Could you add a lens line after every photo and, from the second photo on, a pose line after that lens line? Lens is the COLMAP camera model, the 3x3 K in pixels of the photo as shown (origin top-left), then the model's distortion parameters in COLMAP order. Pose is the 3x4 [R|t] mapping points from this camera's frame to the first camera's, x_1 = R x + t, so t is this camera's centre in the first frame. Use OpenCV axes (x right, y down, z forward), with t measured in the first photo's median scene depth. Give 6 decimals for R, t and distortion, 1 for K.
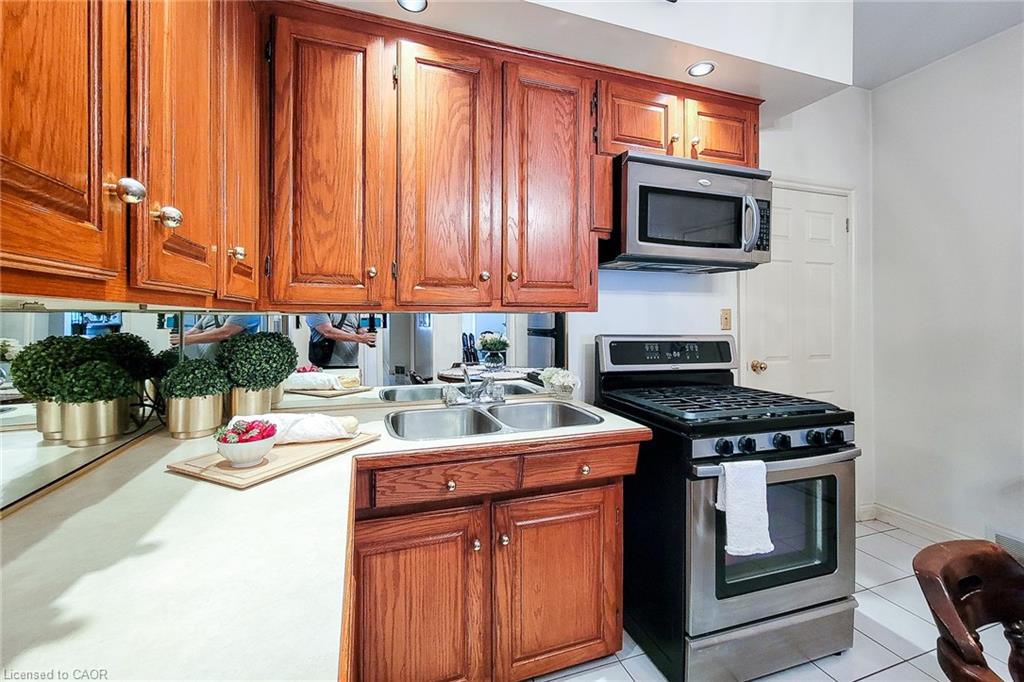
lens RADIAL K [[437.3, 0, 506.1], [0, 437.3, 314.2], [0, 0, 1]] dist [0.003965, 0.000423]
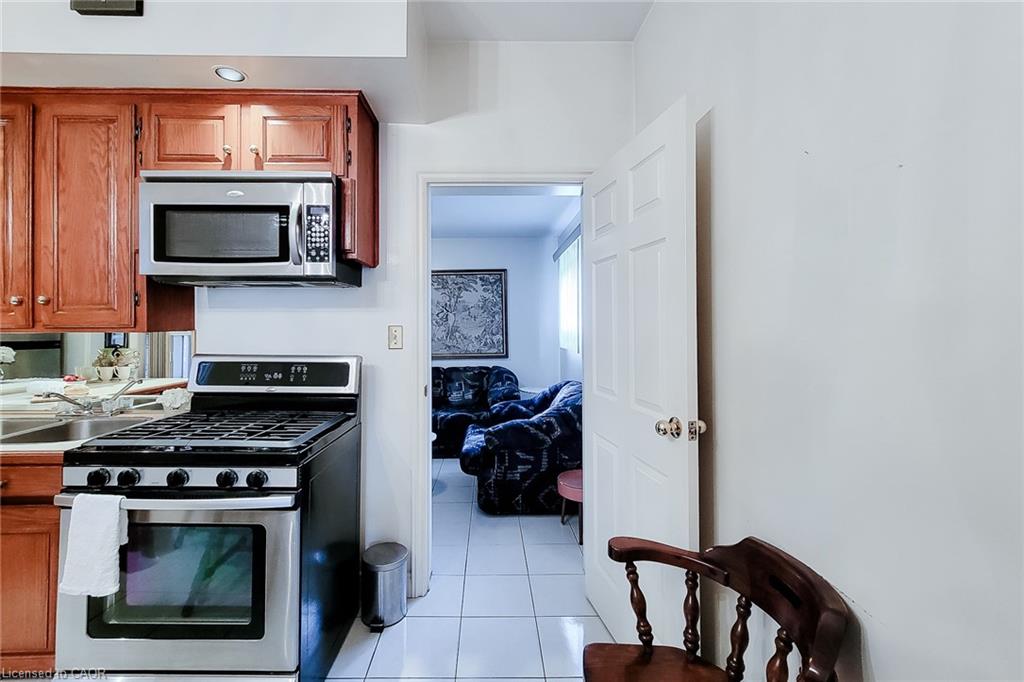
lens RADIAL K [[437.3, 0, 473.2], [0, 437.3, 320.1], [0, 0, 1]] dist [0.003965, 0.000423]
pose [[0.948541, -0.008116, -0.316552, 1.455036], [0.005902, 0.999951, -0.007951, -0.024433], [0.316601, 0.005674, 0.948542, 0.325700]]
